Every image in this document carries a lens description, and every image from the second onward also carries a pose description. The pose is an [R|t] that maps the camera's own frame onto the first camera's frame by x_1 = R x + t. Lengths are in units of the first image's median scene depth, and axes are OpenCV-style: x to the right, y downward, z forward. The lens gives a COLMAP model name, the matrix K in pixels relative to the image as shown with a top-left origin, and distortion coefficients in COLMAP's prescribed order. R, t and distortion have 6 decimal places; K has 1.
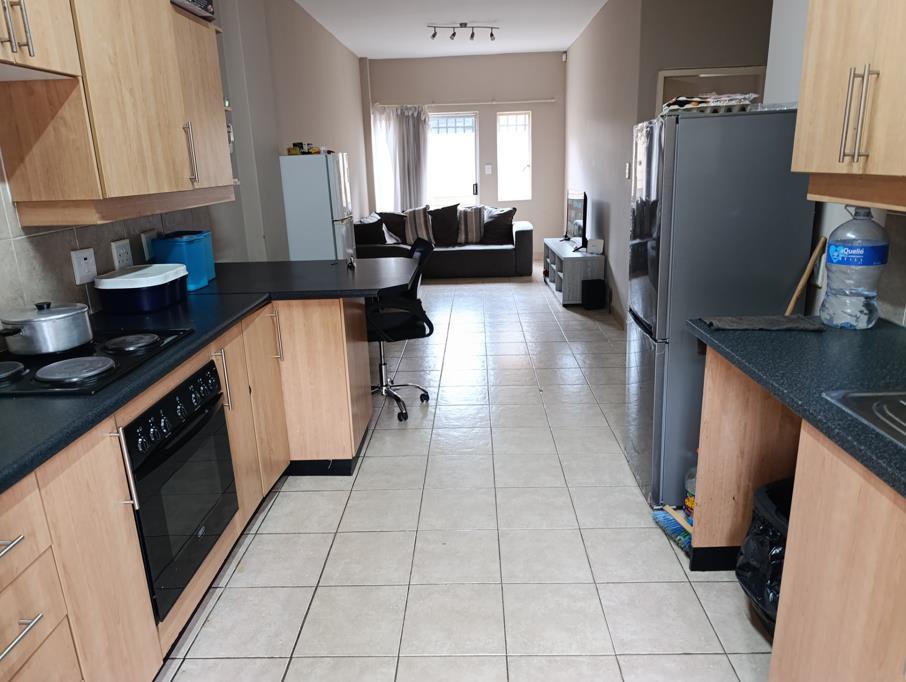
lens RADIAL K [[637.0, 0, 454.5], [0, 637.0, 340.9], [0, 0, 1]] dist [-0.001981, -0.004162]
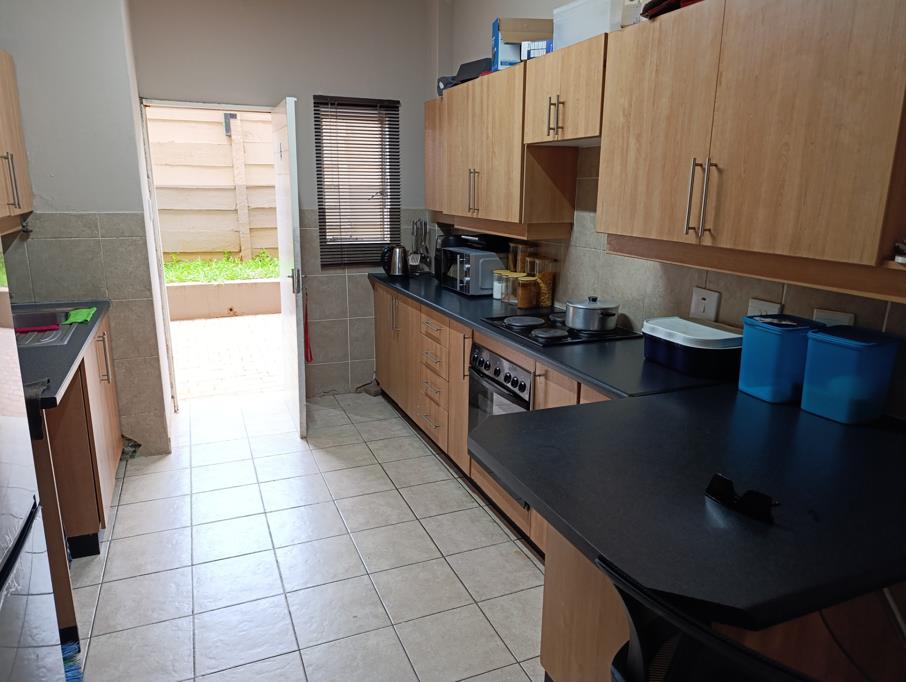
lens RADIAL K [[637.0, 0, 453.6], [0, 637.0, 340.1], [0, 0, 1]] dist [-0.001981, -0.004162]
pose [[-0.909901, 0.115942, -0.398294, 0.197245], [-0.100189, 0.870301, 0.482222, -0.560694], [0.402546, 0.478679, -0.780271, 1.798788]]
